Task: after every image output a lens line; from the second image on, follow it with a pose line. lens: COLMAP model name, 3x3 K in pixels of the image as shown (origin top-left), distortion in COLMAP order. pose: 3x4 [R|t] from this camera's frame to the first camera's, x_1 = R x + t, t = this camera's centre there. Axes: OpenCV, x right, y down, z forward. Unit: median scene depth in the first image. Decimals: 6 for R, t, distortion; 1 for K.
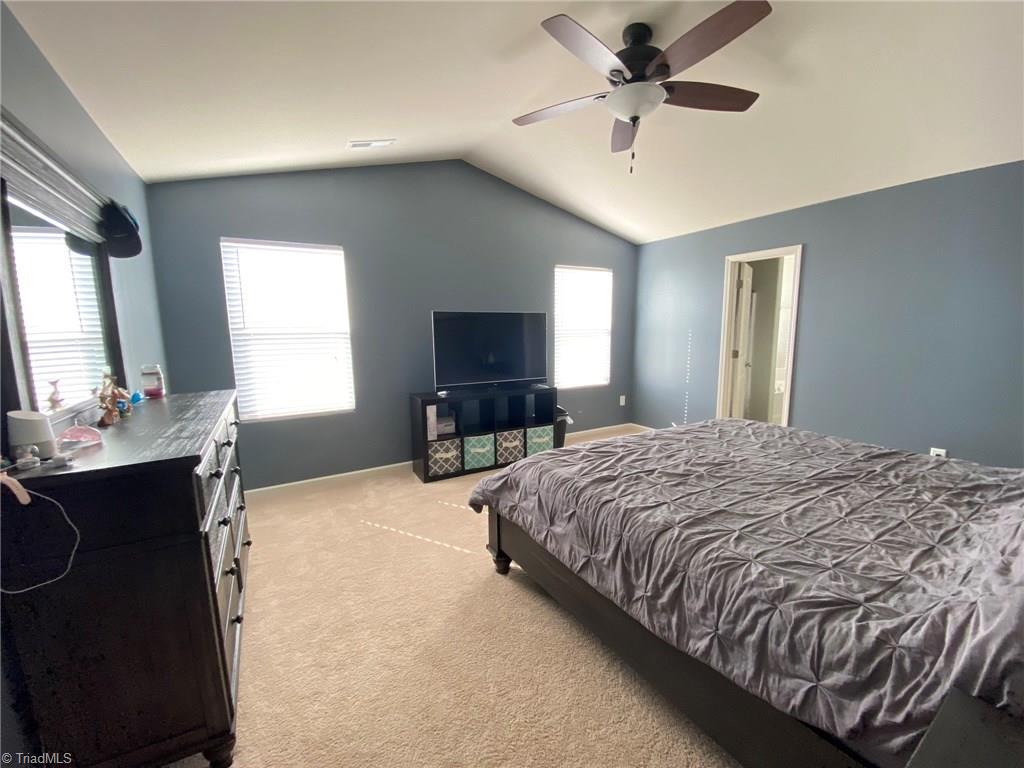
lens RADIAL K [[414.1, 0, 518.9], [0, 414.1, 383.9], [0, 0, 1]] dist [0.029028, -0.026612]
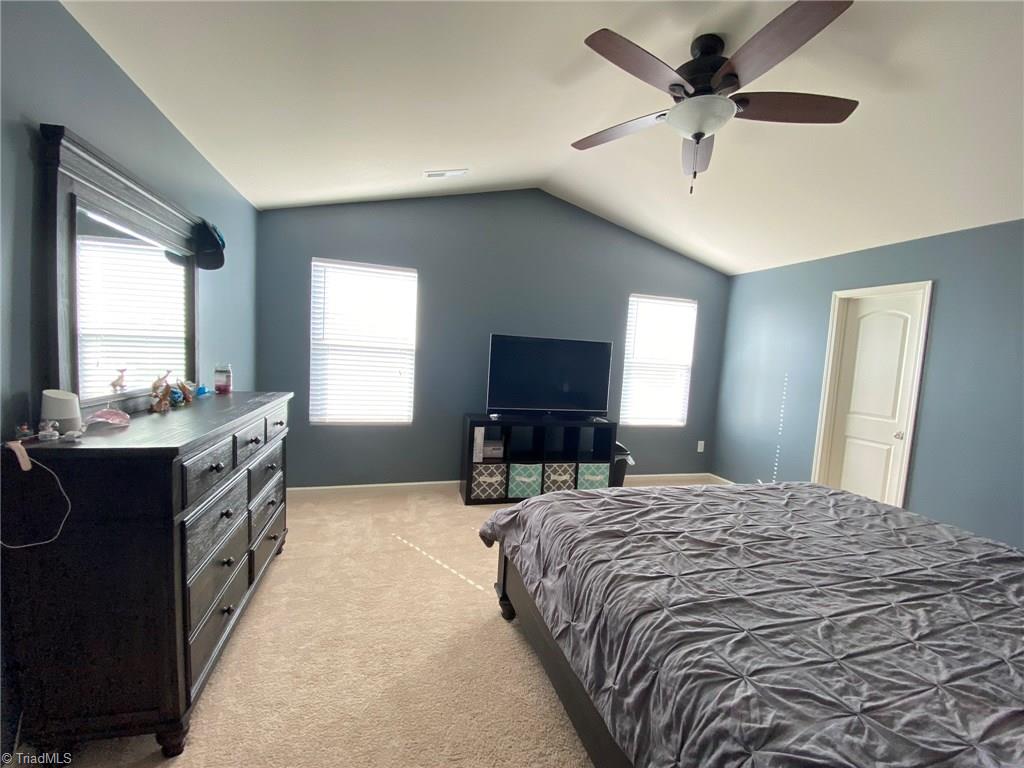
lens RADIAL K [[414.8, 0, 524.3], [0, 414.8, 384.9], [0, 0, 1]] dist [0.013691, -0.017054]
pose [[0.969603, 0.088170, -0.228246, 0.178652], [-0.102513, 0.993385, -0.051740, -0.013329], [0.222175, 0.073565, 0.972228, 0.086380]]
